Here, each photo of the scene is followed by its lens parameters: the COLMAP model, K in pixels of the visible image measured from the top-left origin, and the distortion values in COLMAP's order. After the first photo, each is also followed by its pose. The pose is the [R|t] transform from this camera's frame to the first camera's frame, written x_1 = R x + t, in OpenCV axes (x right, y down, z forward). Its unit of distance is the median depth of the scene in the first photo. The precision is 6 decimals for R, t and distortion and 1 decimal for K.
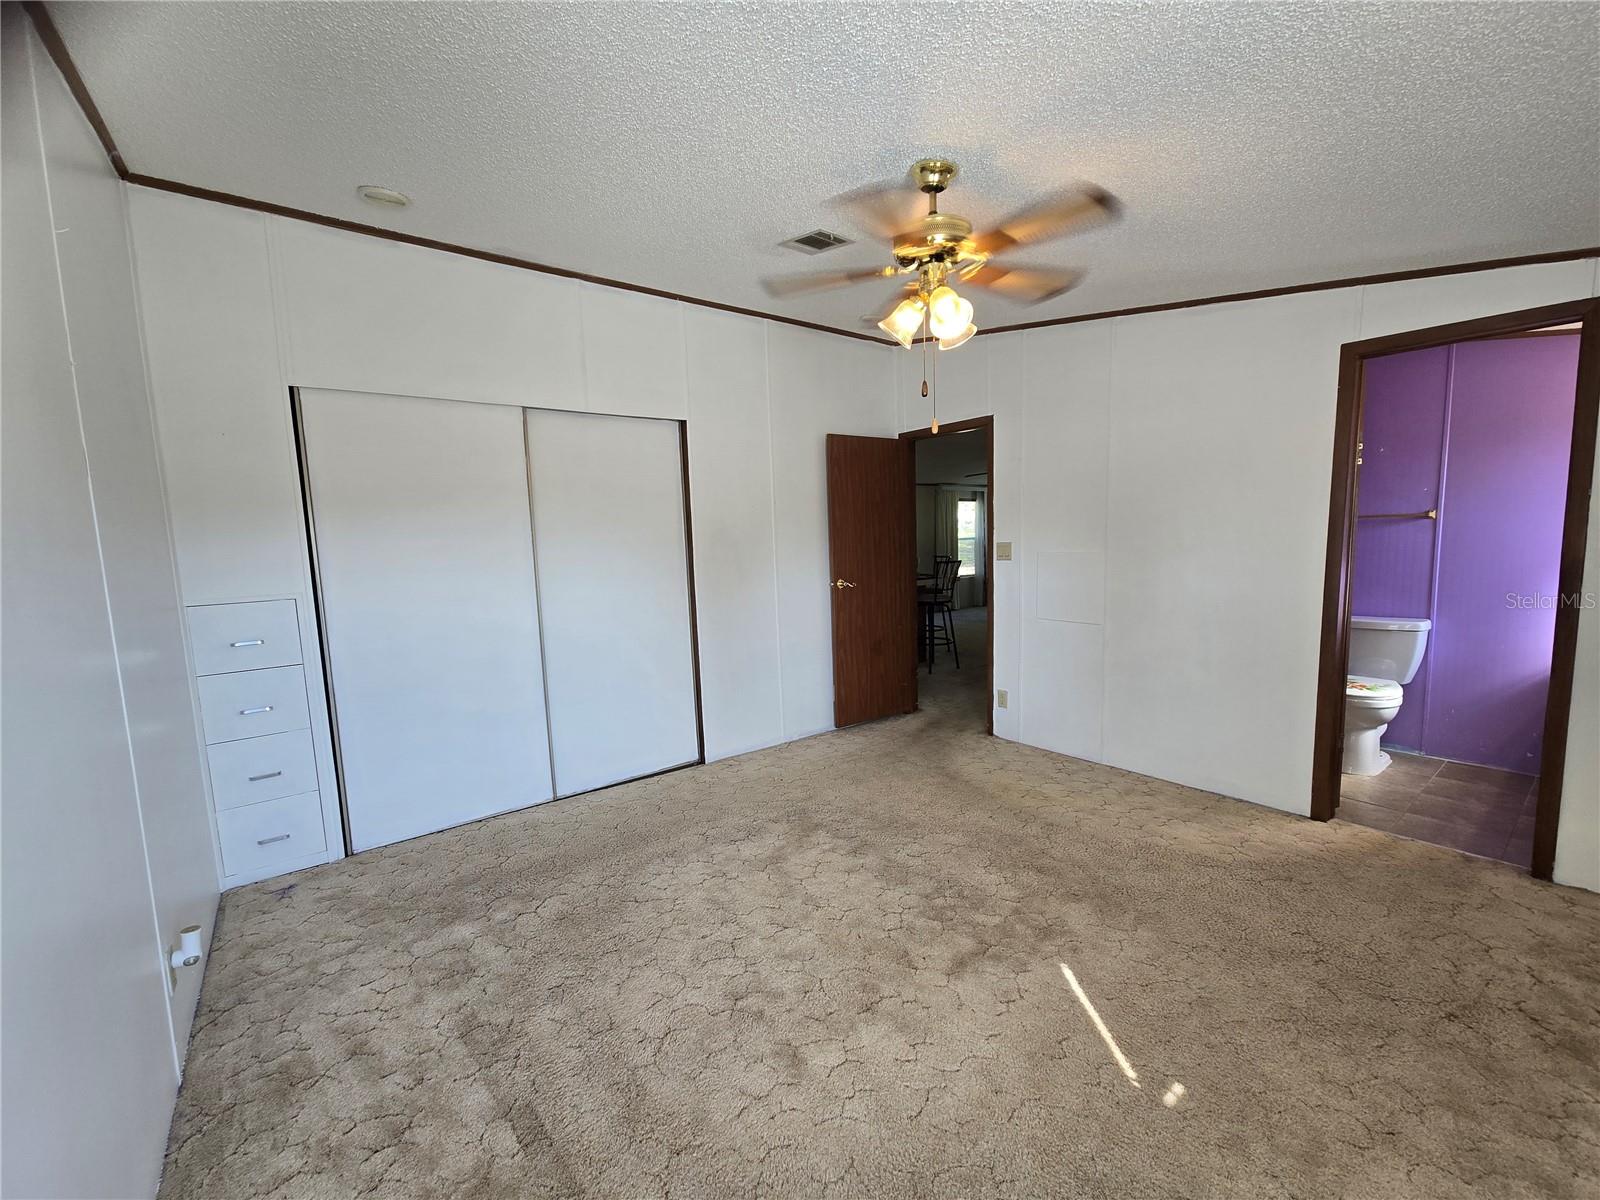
lens RADIAL K [[657.6, 0, 795.3], [0, 657.6, 606.5], [0, 0, 1]] dist [-0.001361, 0.003263]
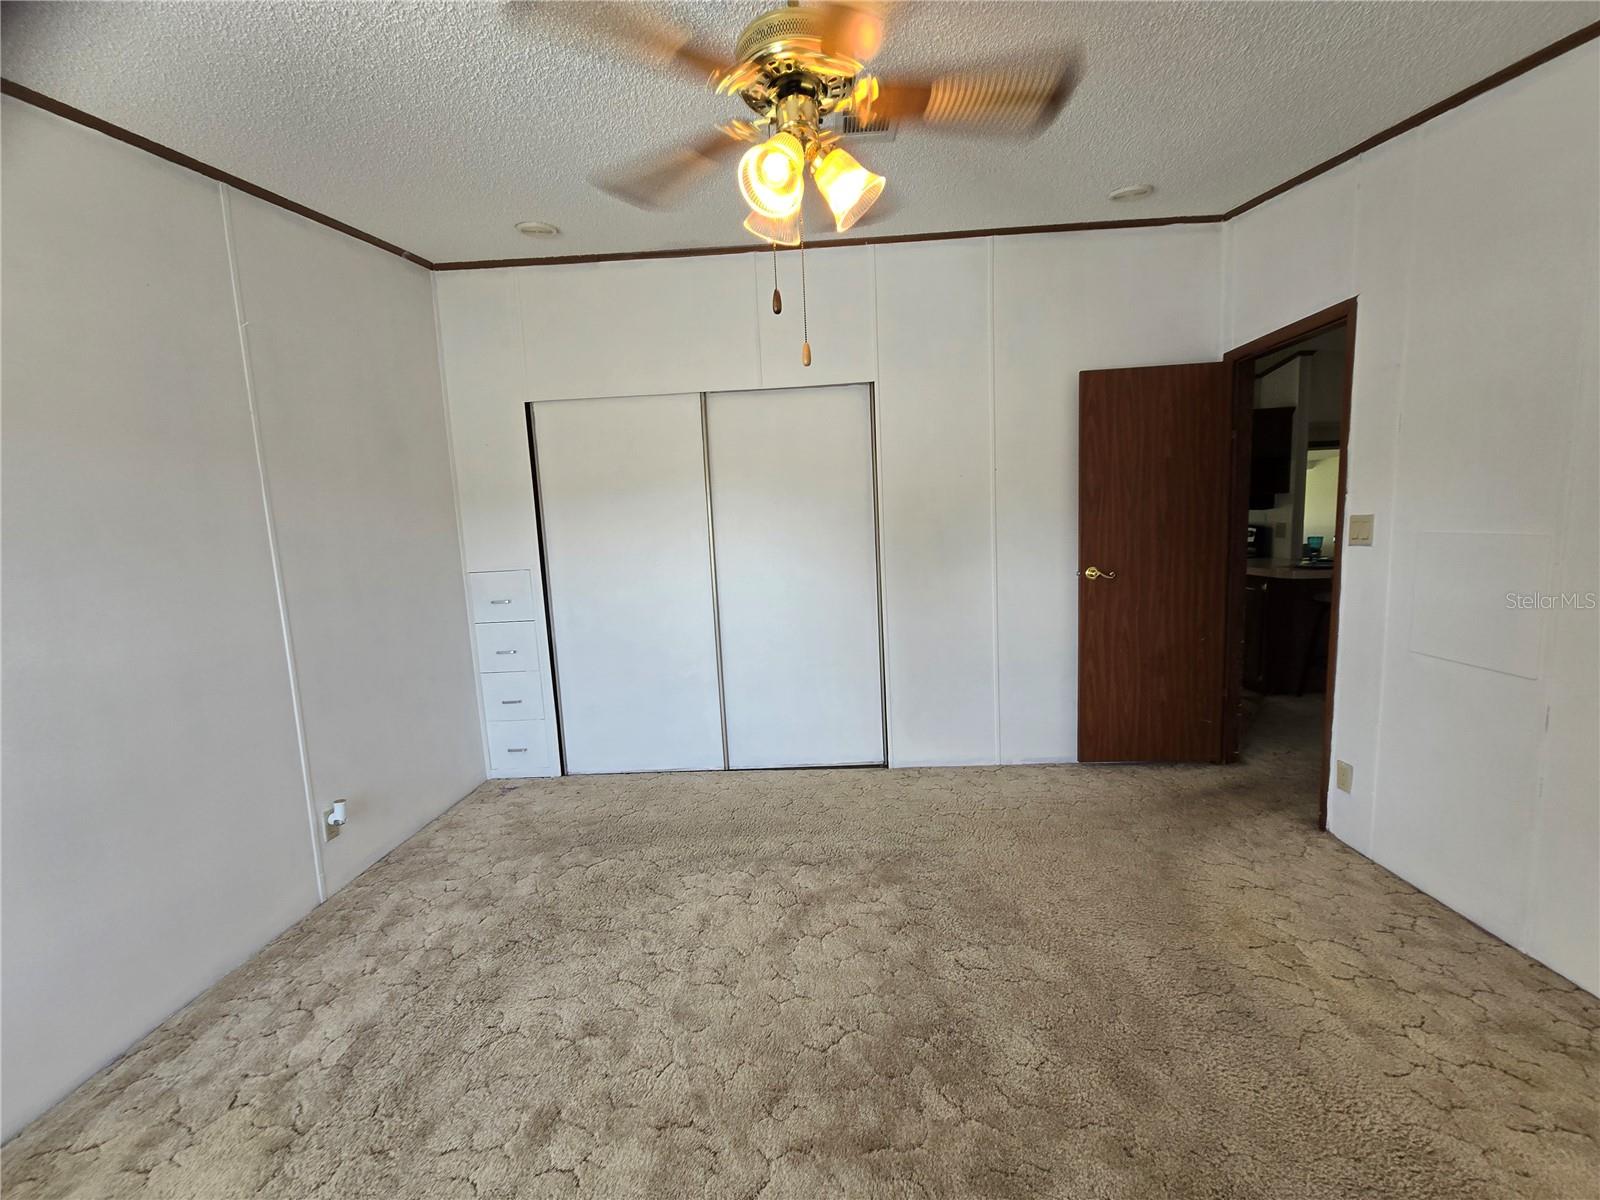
lens RADIAL K [[657.6, 0, 798.8], [0, 657.6, 607.3], [0, 0, 1]] dist [-0.001361, 0.003263]
pose [[0.769853, 0.076969, -0.633563, 0.395161], [-0.046406, 0.996824, 0.064711, -0.039212], [0.636532, -0.020417, 0.770980, 0.291583]]
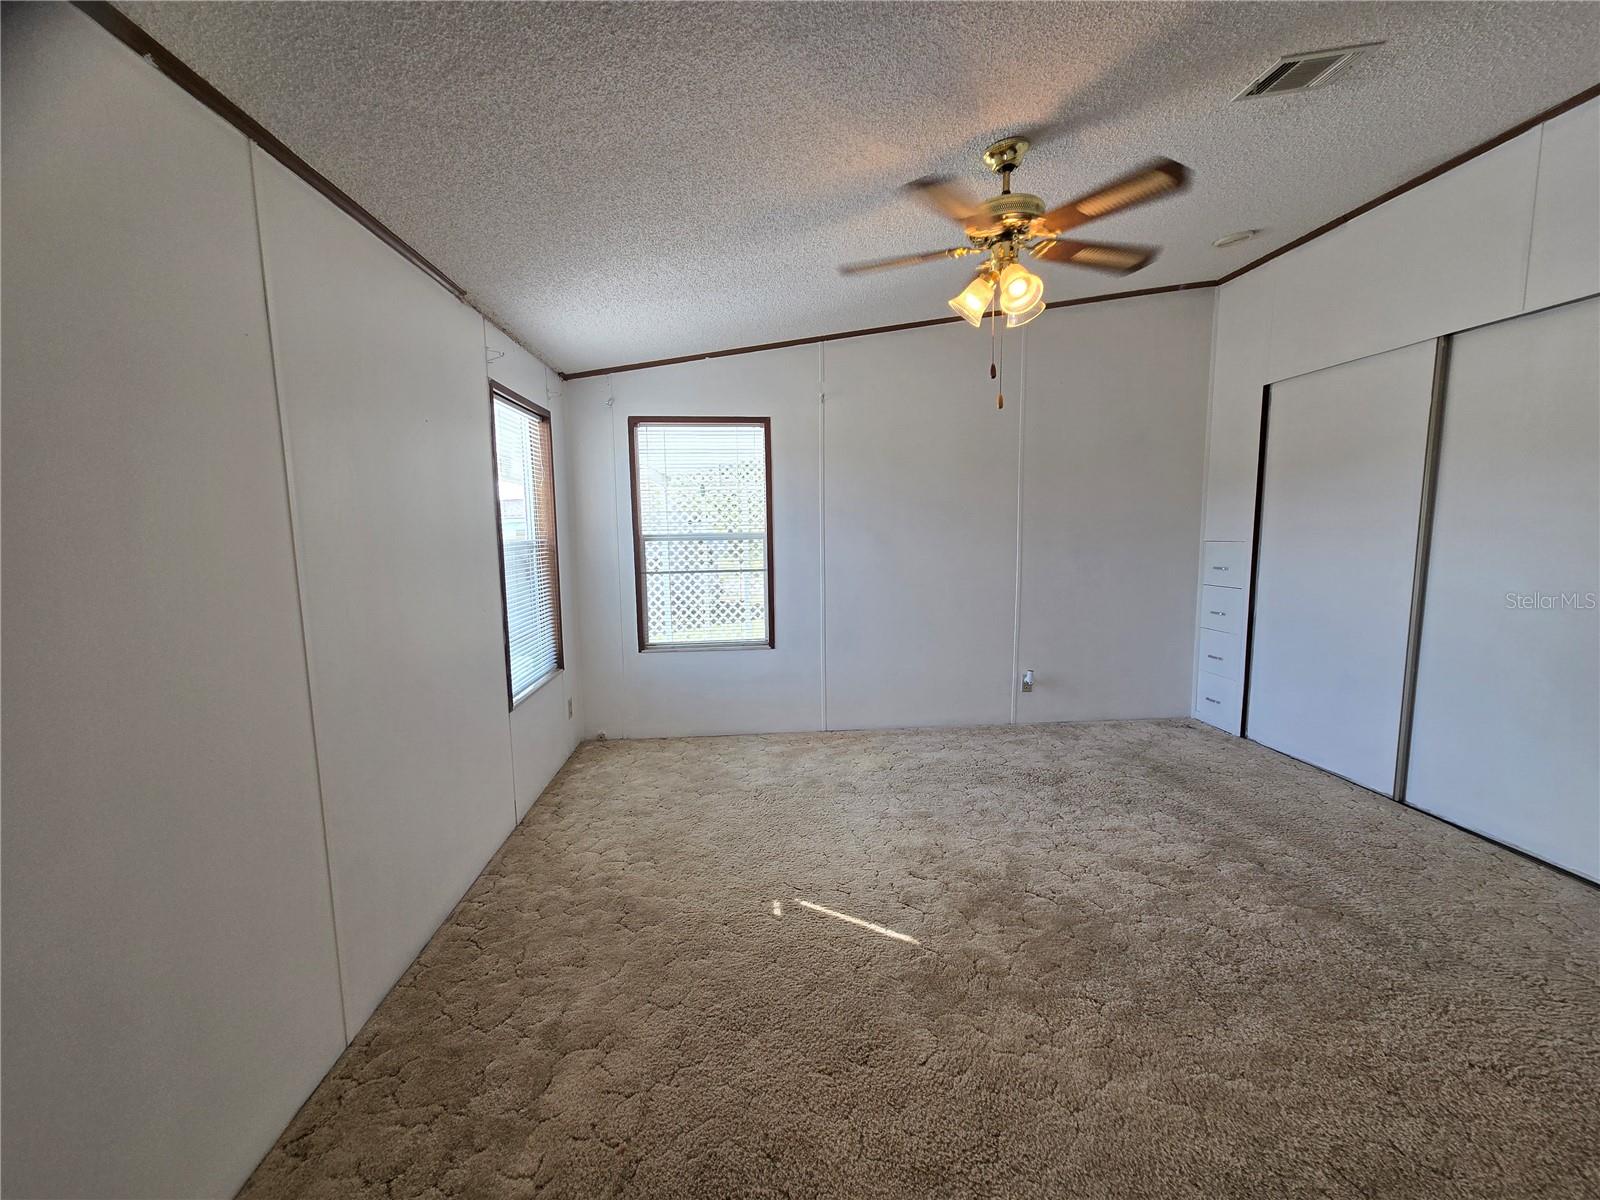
lens RADIAL K [[657.6, 0, 803.8], [0, 657.6, 603.8], [0, 0, 1]] dist [-0.001361, 0.003263]
pose [[-0.533184, 0.138788, -0.834537, 0.787126], [-0.055826, 0.978530, 0.198402, -0.091466], [0.844155, 0.152373, -0.513989, 0.805564]]
